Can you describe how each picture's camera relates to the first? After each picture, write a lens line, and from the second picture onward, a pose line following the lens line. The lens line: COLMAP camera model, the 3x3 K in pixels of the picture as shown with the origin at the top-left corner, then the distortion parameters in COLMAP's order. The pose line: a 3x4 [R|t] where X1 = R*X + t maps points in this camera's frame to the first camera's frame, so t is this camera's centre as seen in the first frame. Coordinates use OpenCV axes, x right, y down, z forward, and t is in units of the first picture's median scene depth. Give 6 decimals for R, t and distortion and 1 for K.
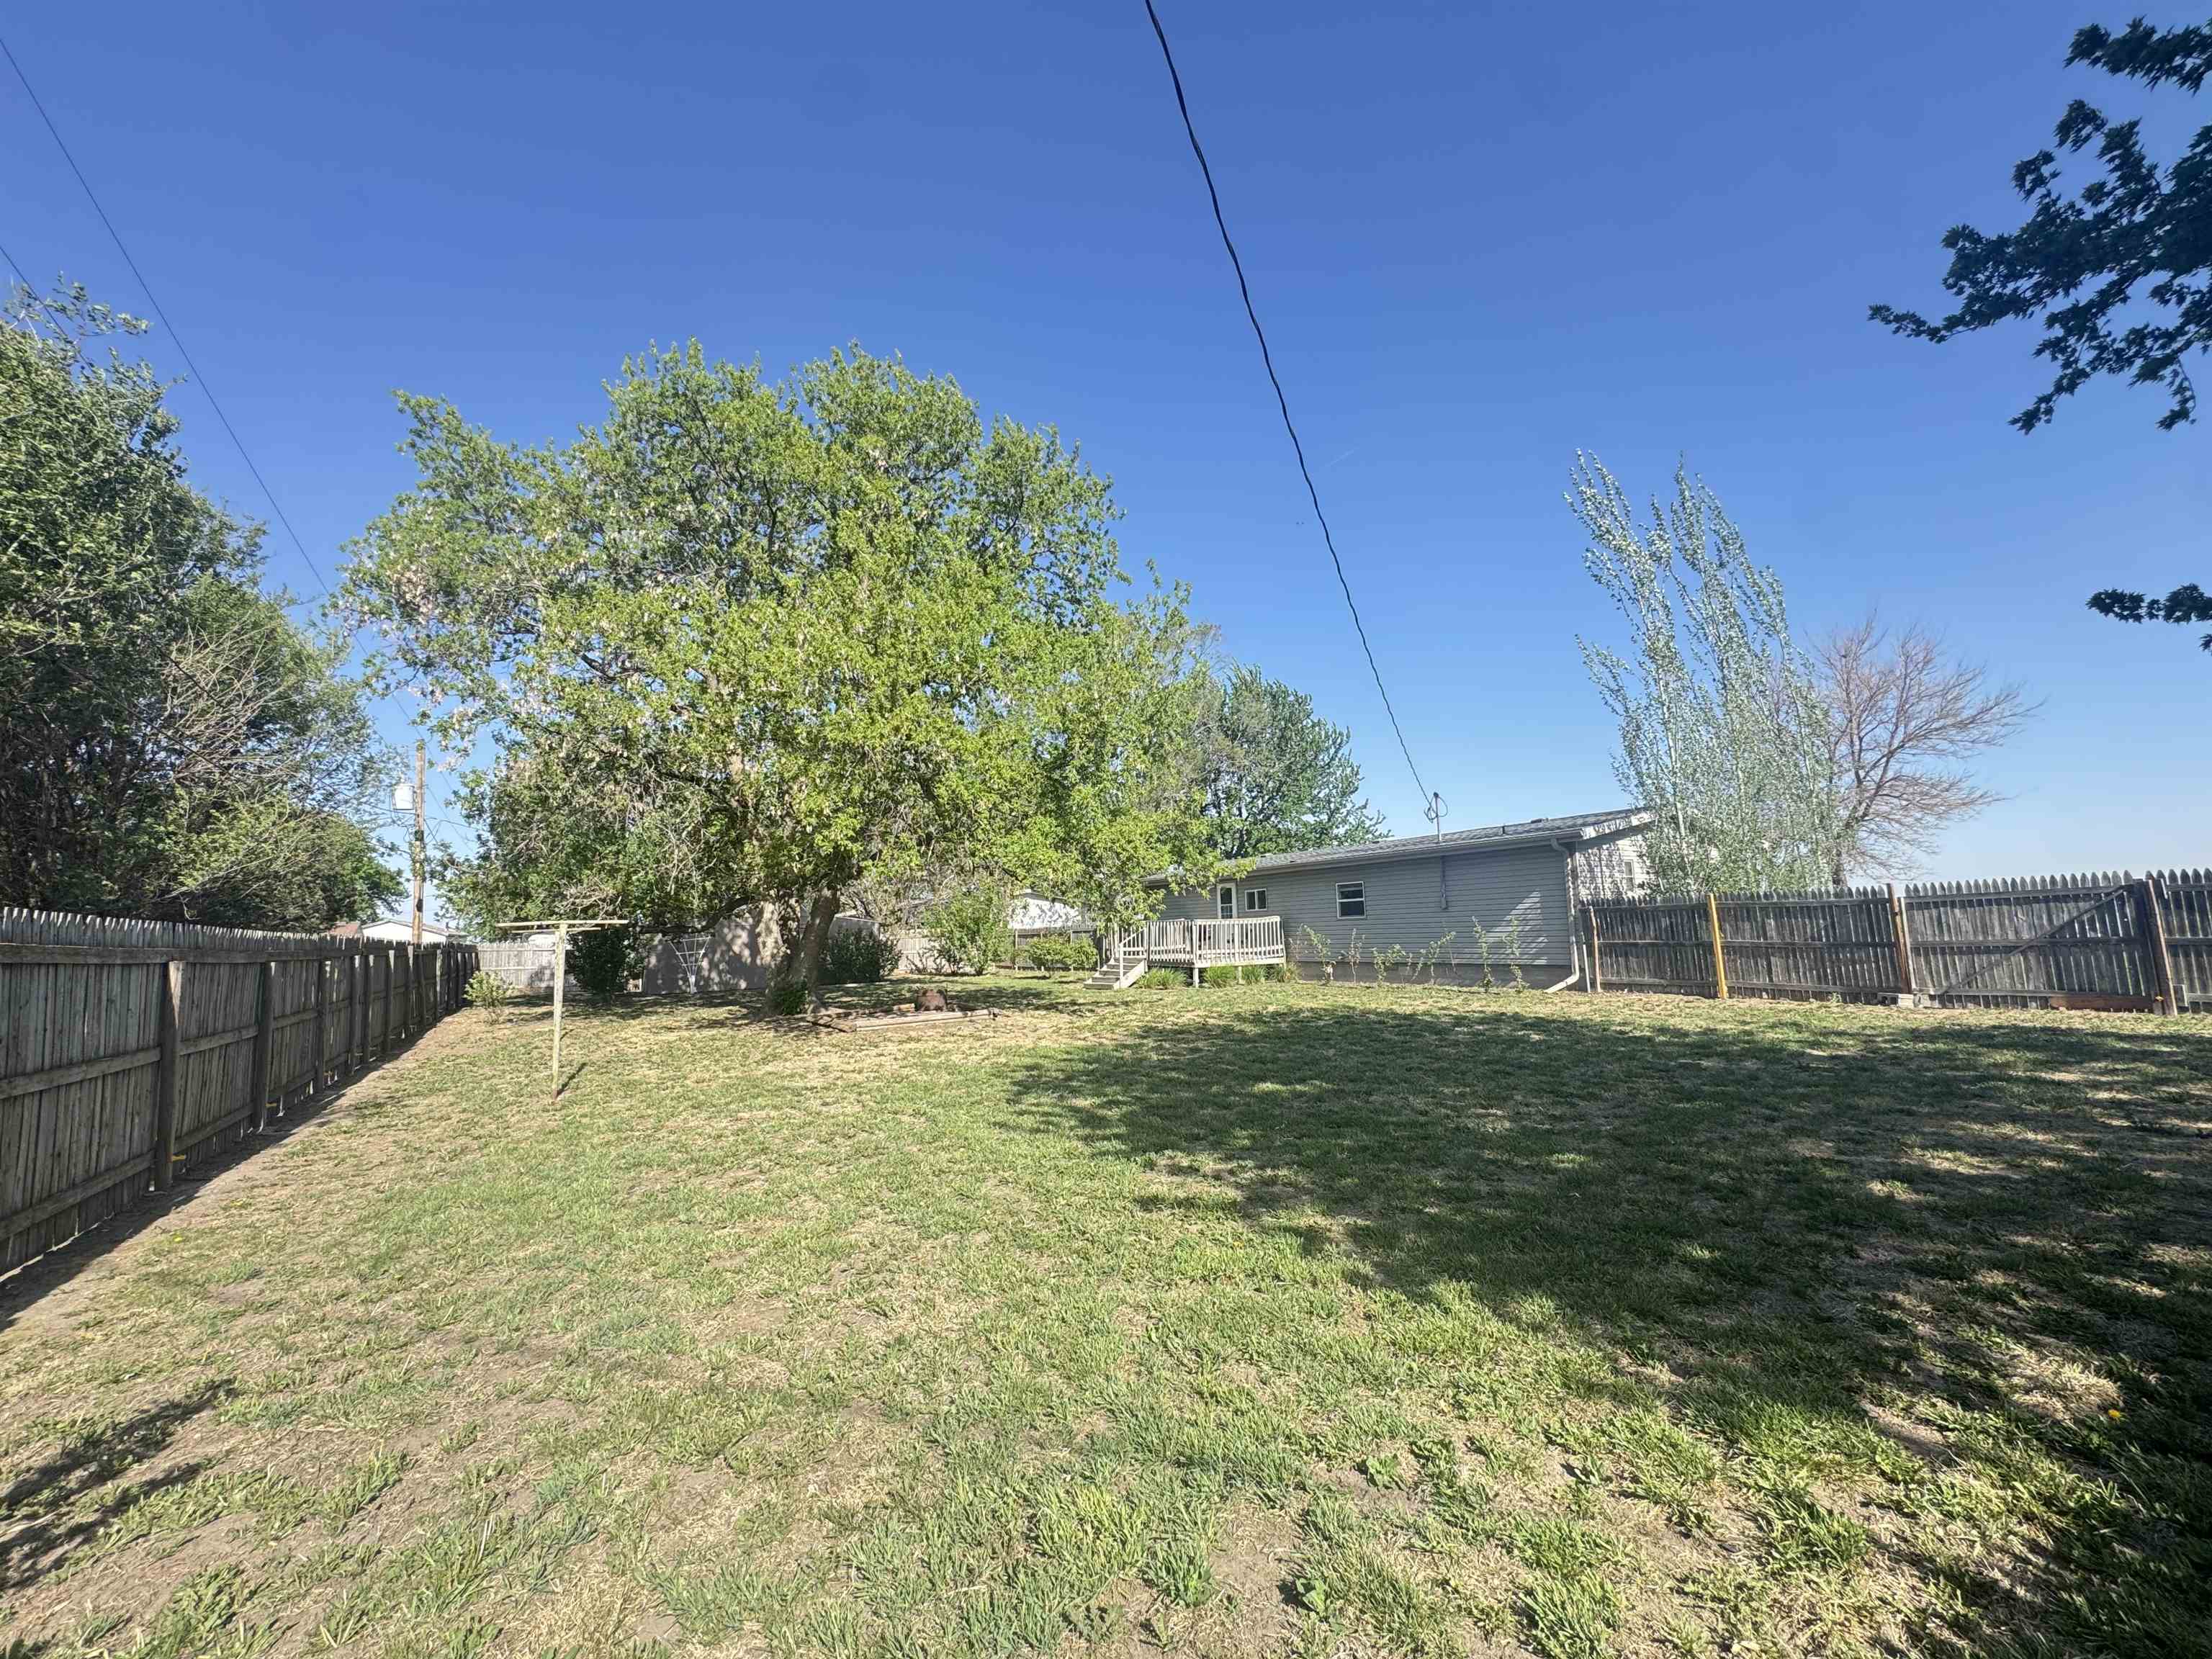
lens RADIAL K [[889.6, 0, 1106.0], [0, 889.6, 829.5], [0, 0, 1]] dist [0.002113, 0.000571]
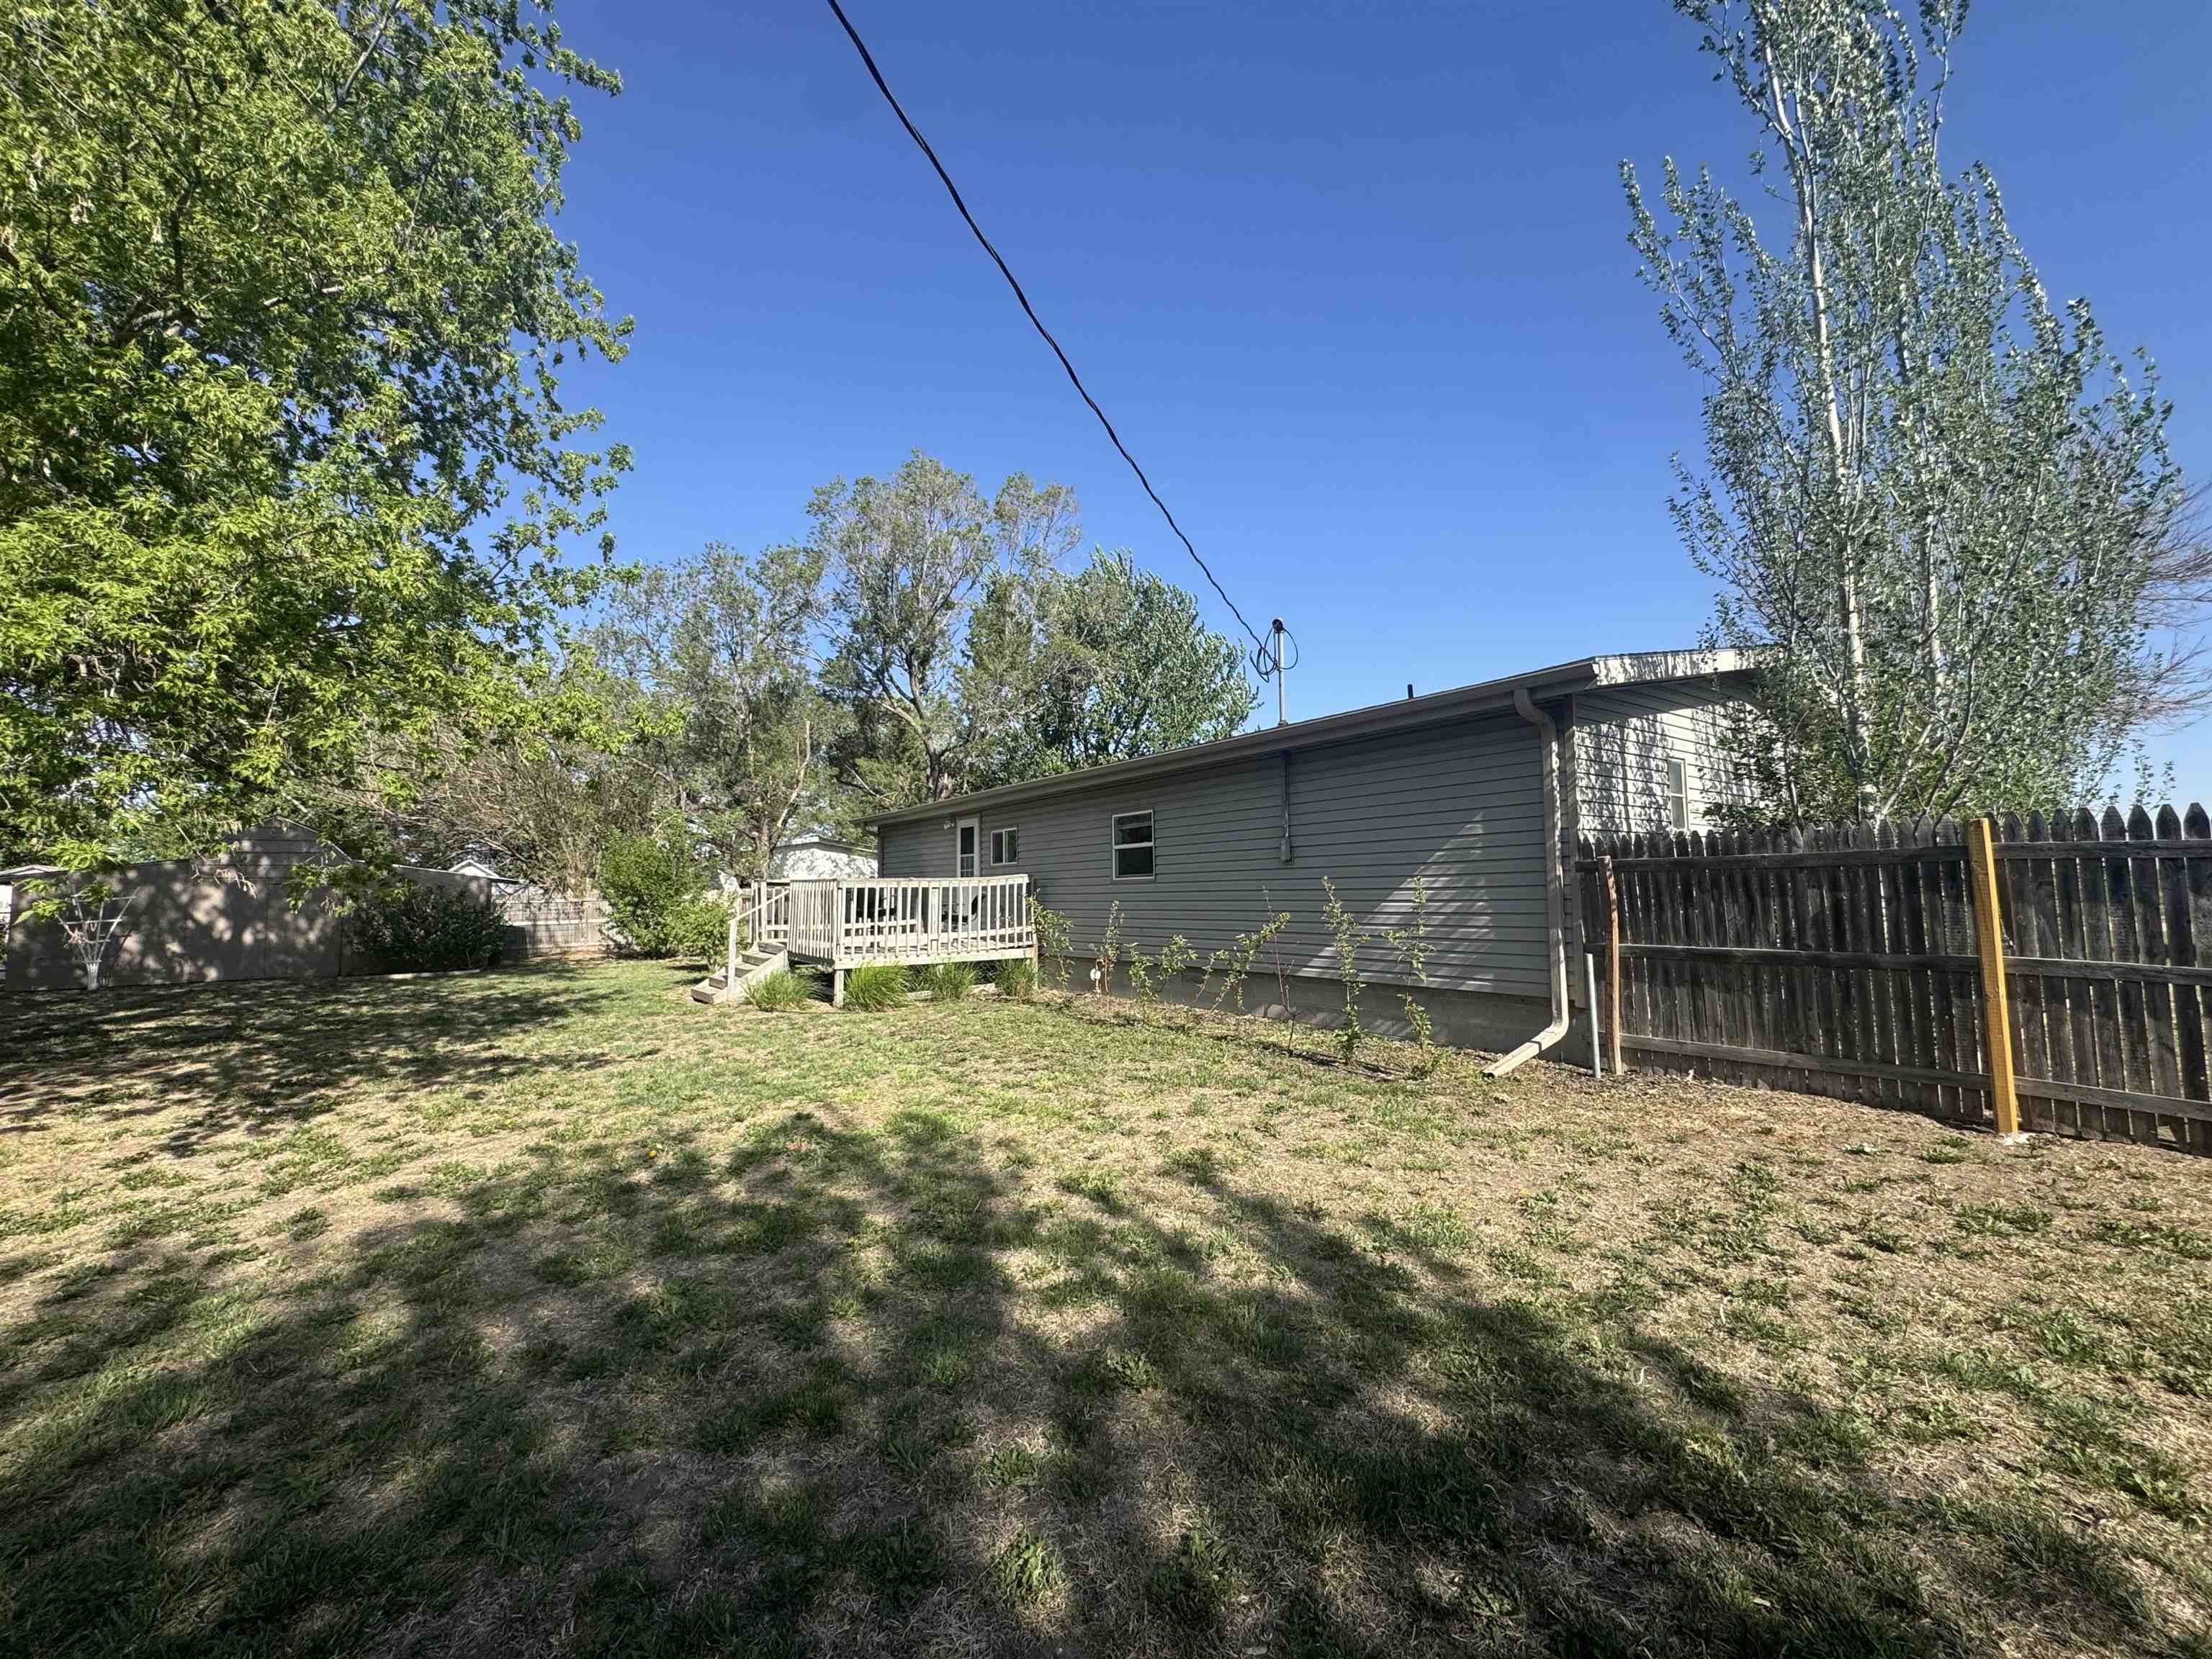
lens RADIAL K [[889.6, 0, 1106.0], [0, 889.6, 829.5], [0, 0, 1]] dist [0.002113, 0.000571]
pose [[0.997760, 0.016452, 0.064841, 0.264488], [-0.019418, 0.998781, 0.045375, 0.054106], [-0.064016, -0.046532, 0.996863, 0.554748]]
